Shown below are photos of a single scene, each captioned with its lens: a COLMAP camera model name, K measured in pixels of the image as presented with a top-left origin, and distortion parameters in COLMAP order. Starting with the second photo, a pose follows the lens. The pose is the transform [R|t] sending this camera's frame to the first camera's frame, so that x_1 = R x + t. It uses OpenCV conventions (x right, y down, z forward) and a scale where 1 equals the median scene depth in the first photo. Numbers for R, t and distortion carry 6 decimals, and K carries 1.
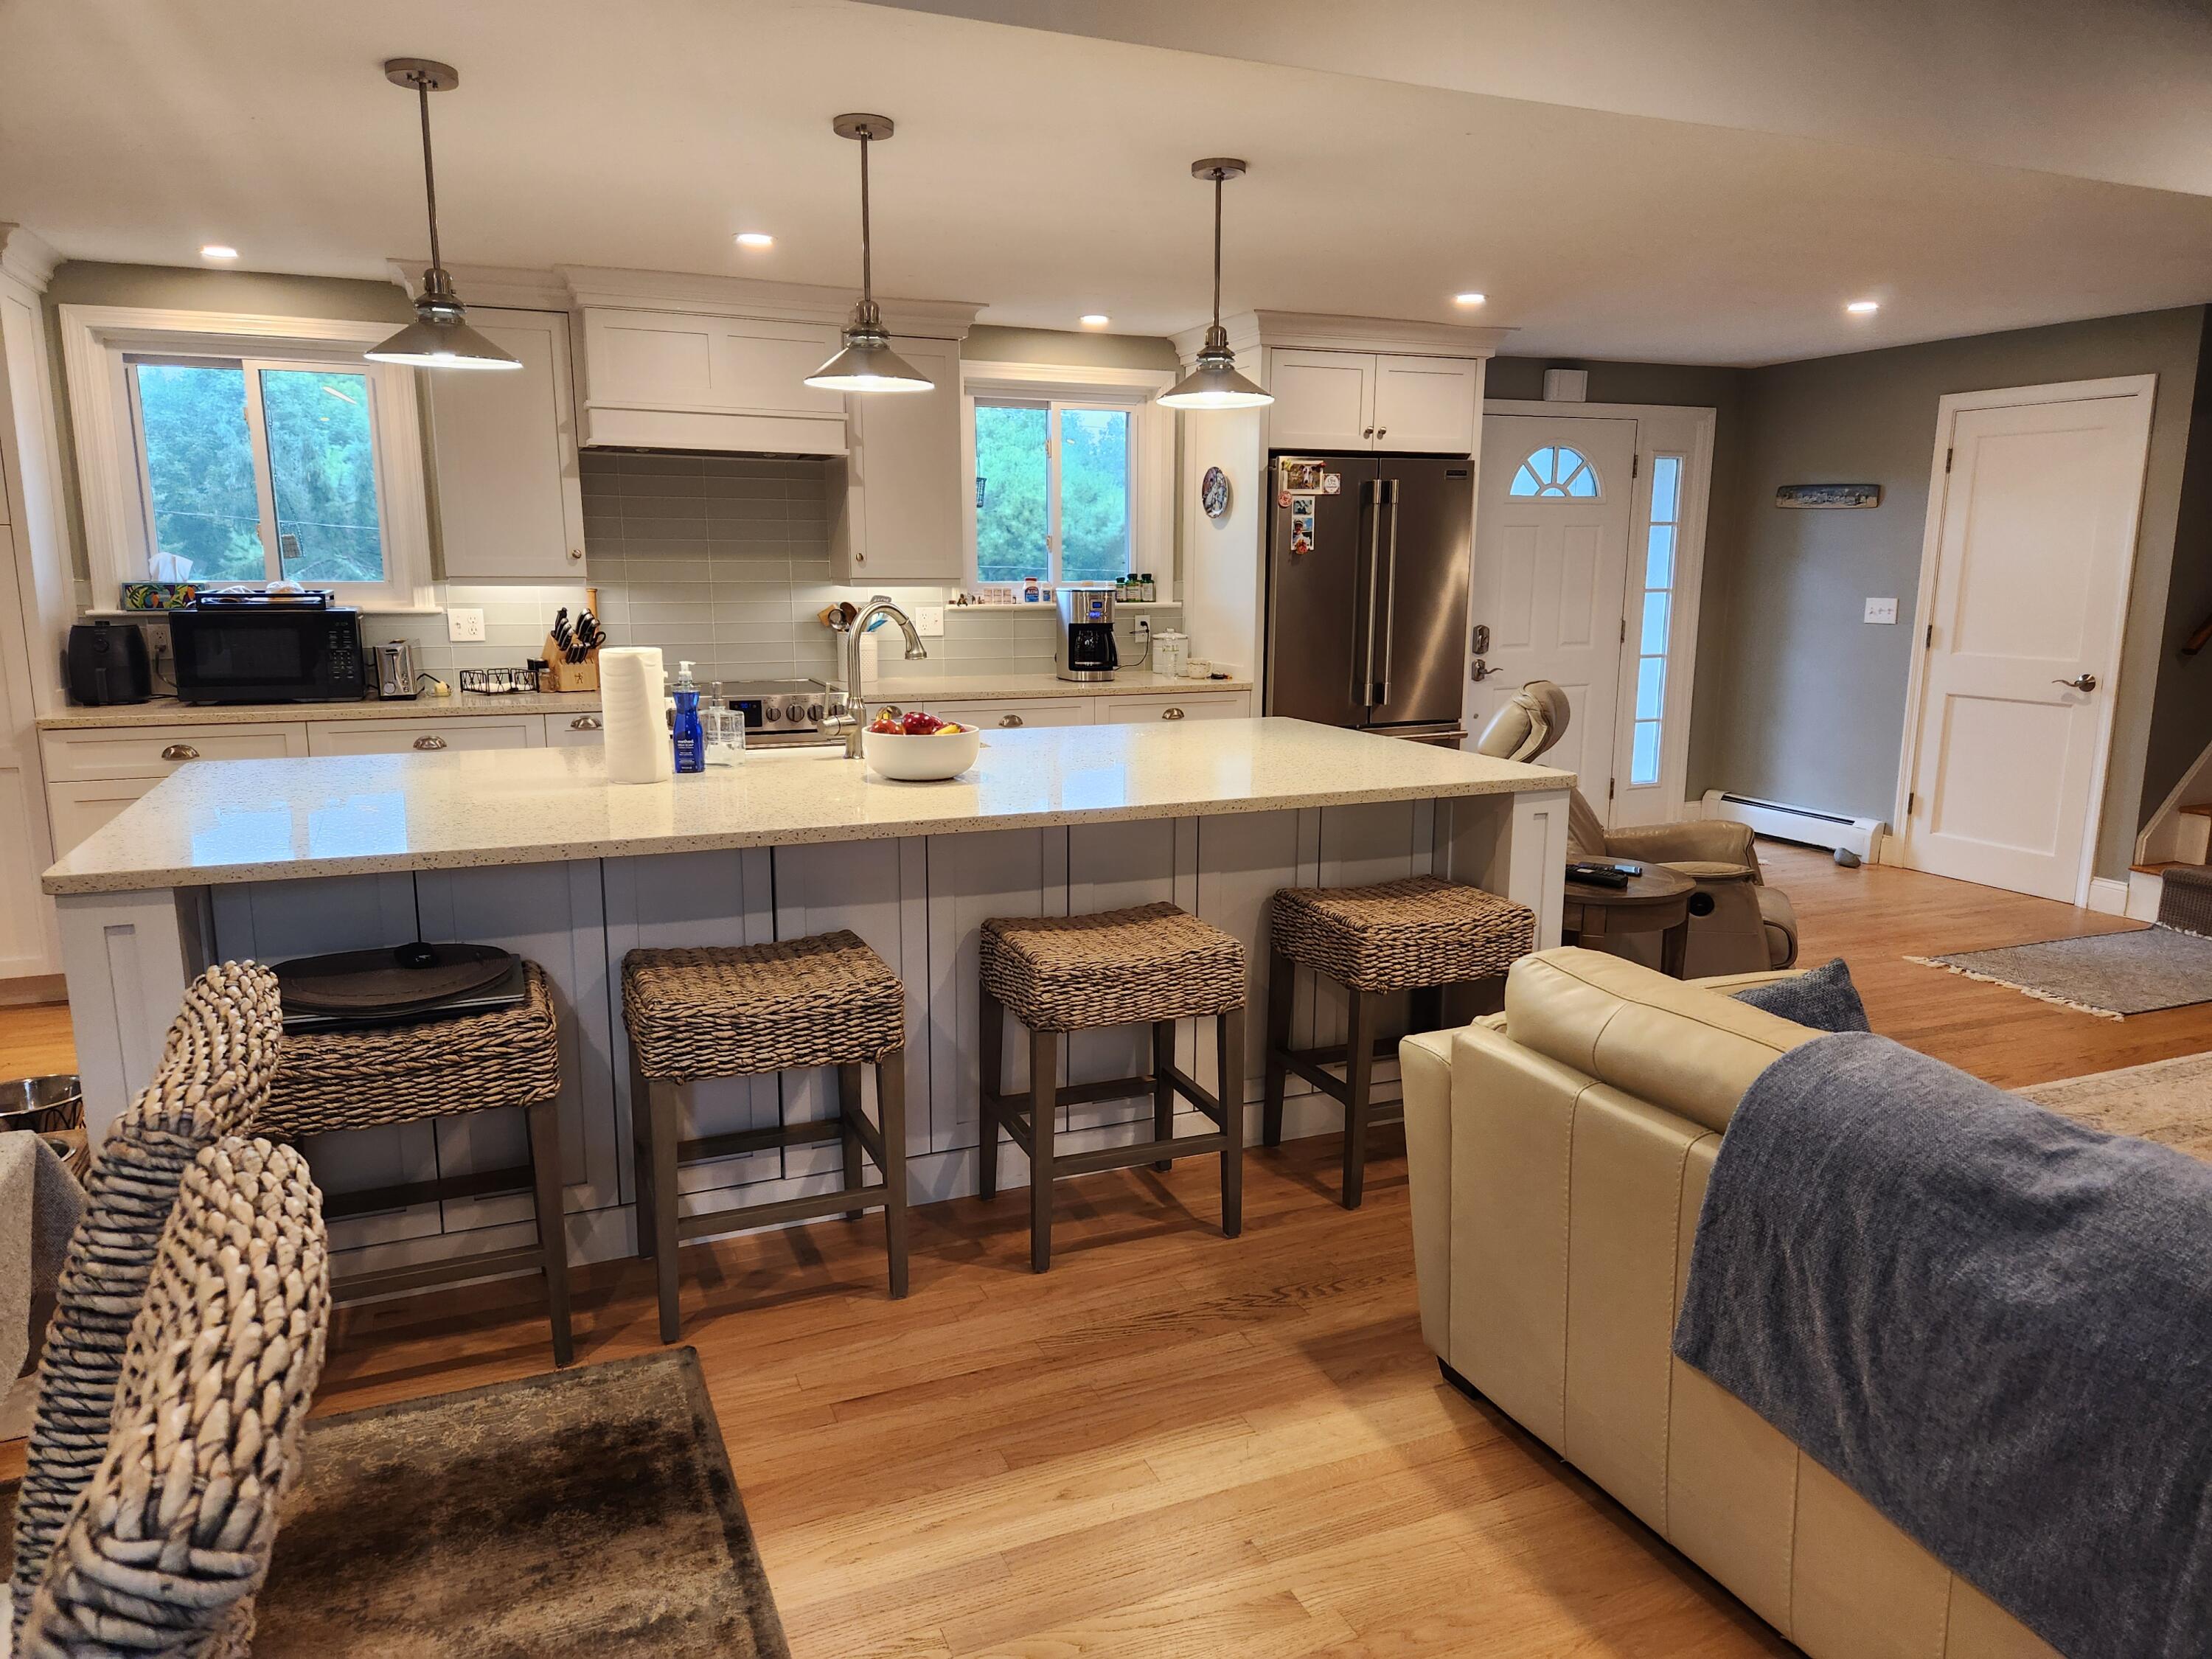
lens RADIAL K [[1474.2, 0, 1100.4], [0, 1474.2, 839.6], [0, 0, 1]] dist [0.082674, -0.074573]
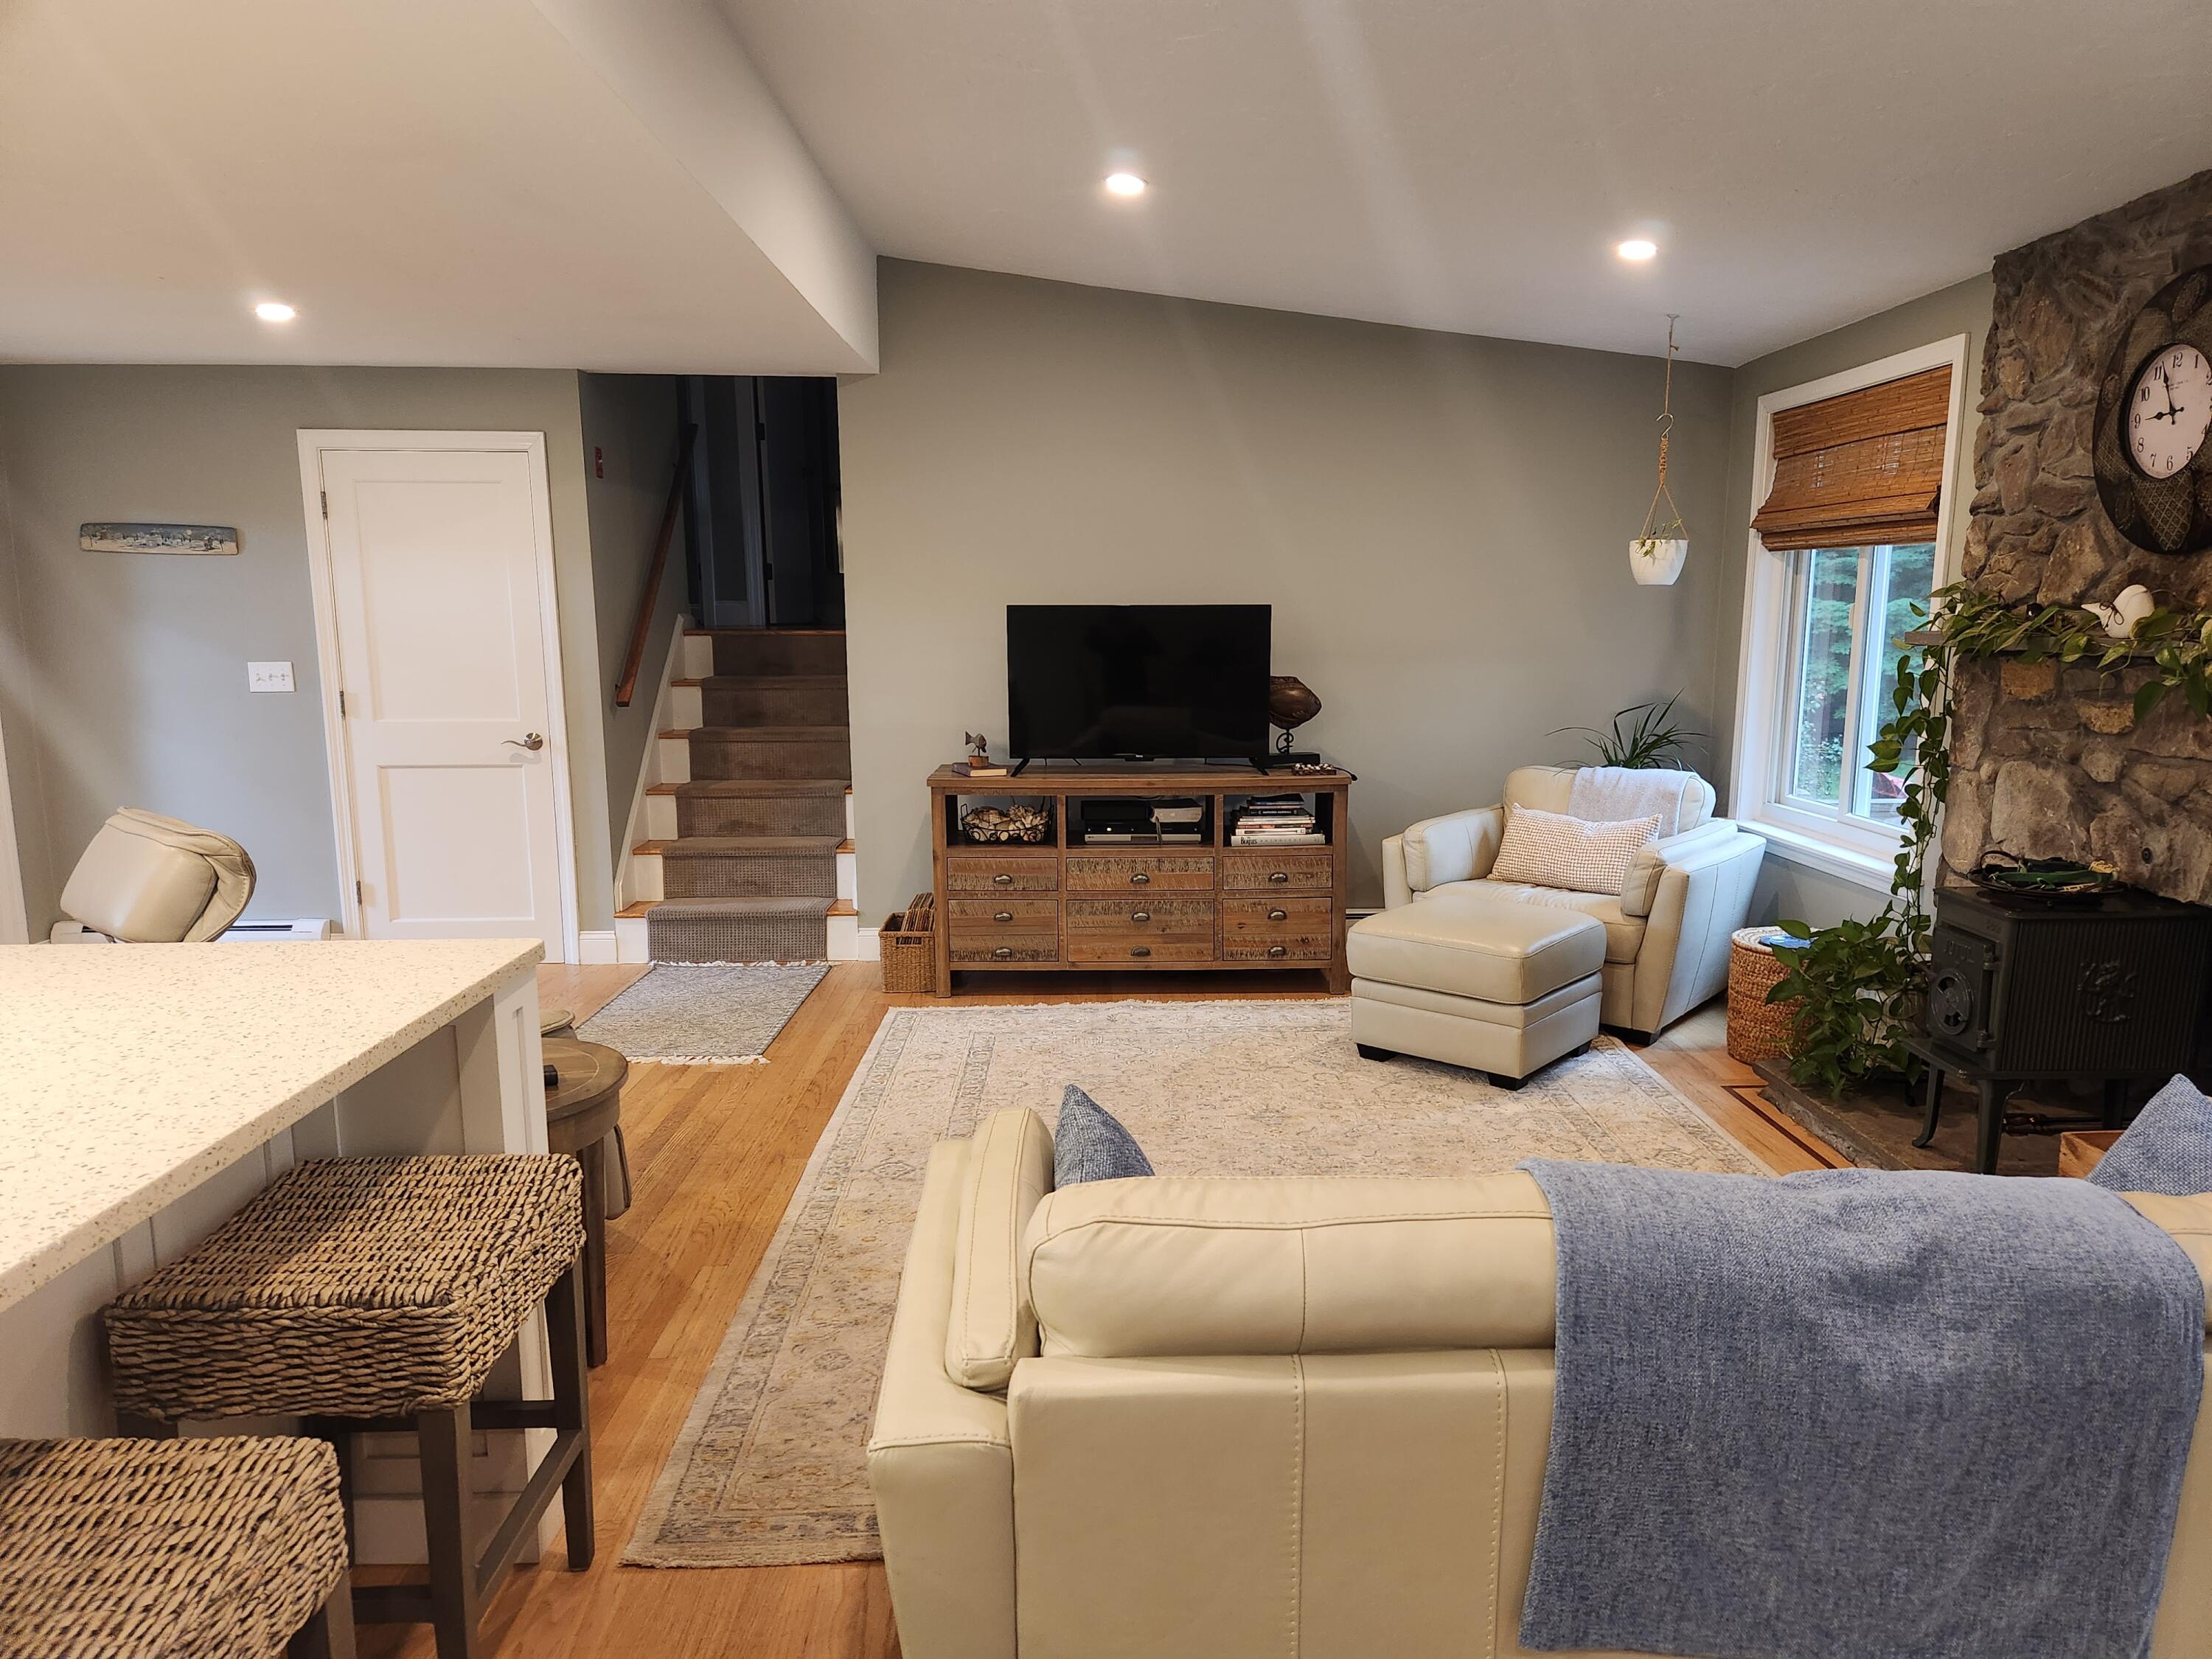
lens RADIAL K [[1474.2, 0, 1136.7], [0, 1474.2, 842.6], [0, 0, 1]] dist [0.082674, -0.074573]
pose [[0.359372, -0.150566, 0.920968, -0.109770], [0.180173, 0.979524, 0.089834, -0.054973], [-0.915636, 0.133650, 0.379142, 0.273656]]
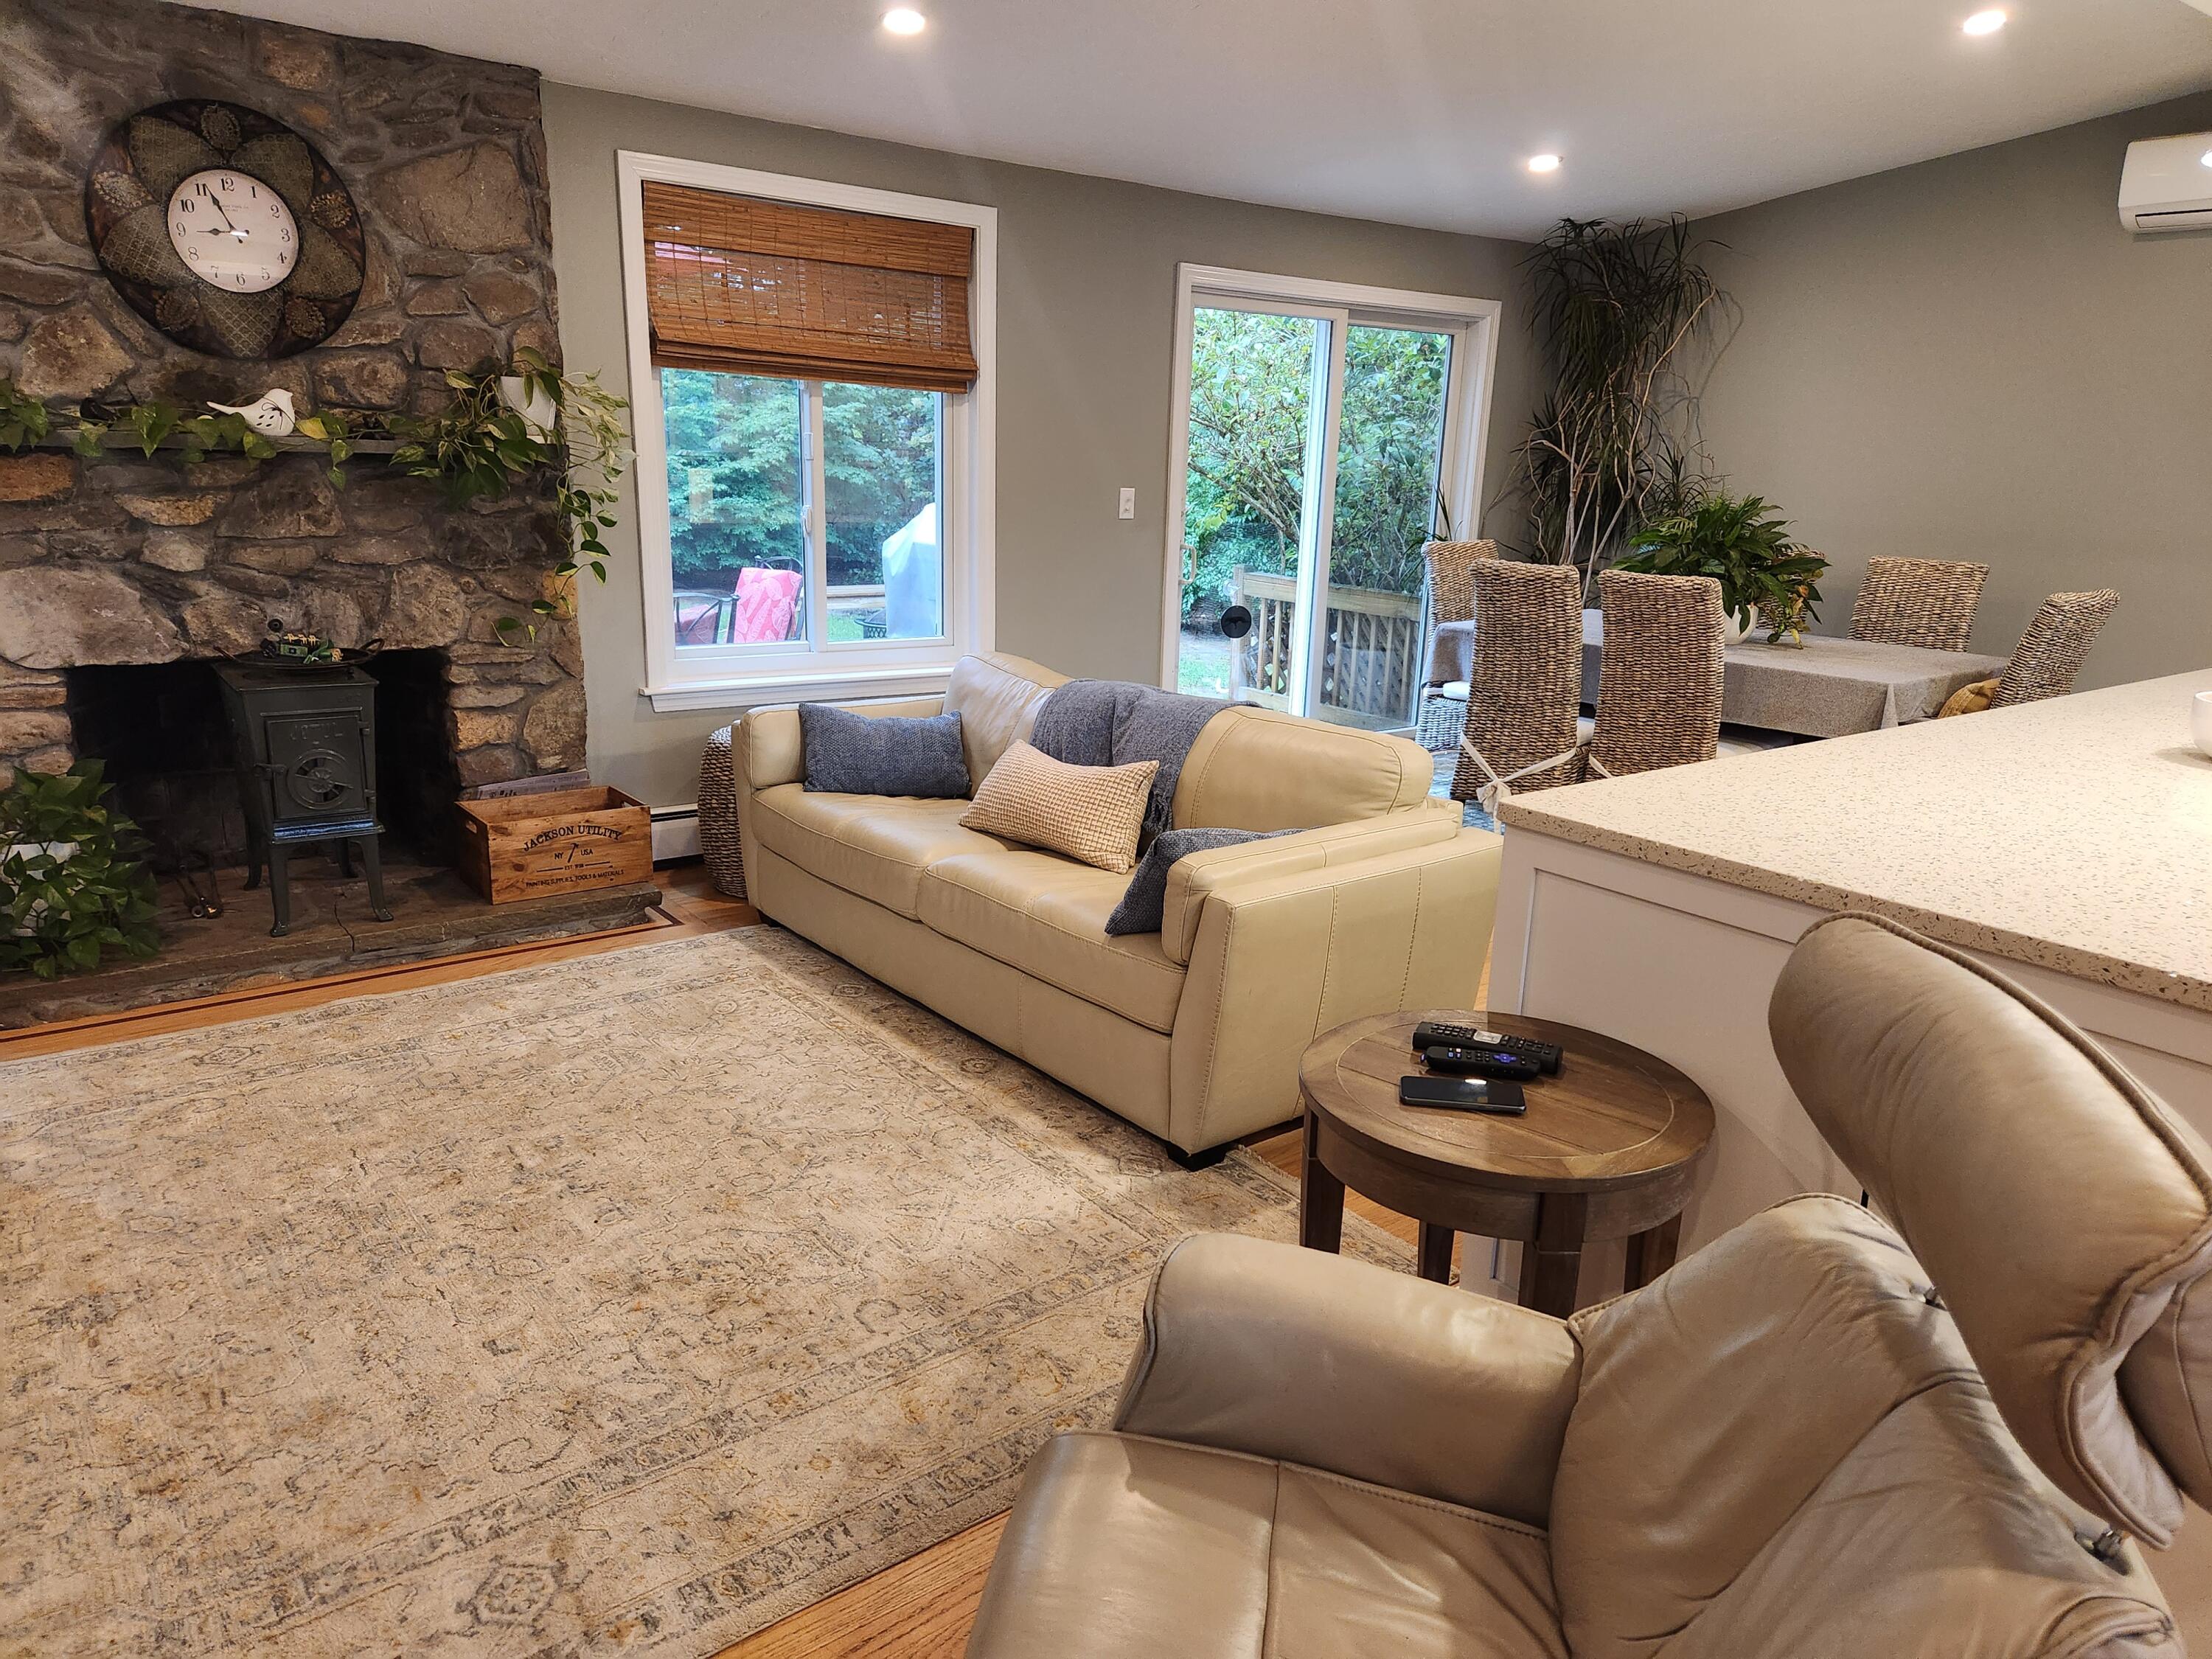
lens RADIAL K [[1474.2, 0, 1120.1], [0, 1474.2, 836.9], [0, 0, 1]] dist [0.082674, -0.074573]
pose [[-0.966638, 0.032969, -0.254017, 0.354755], [-0.081770, 0.900076, 0.427991, -0.160246], [0.242745, 0.434483, -0.867352, 0.841714]]
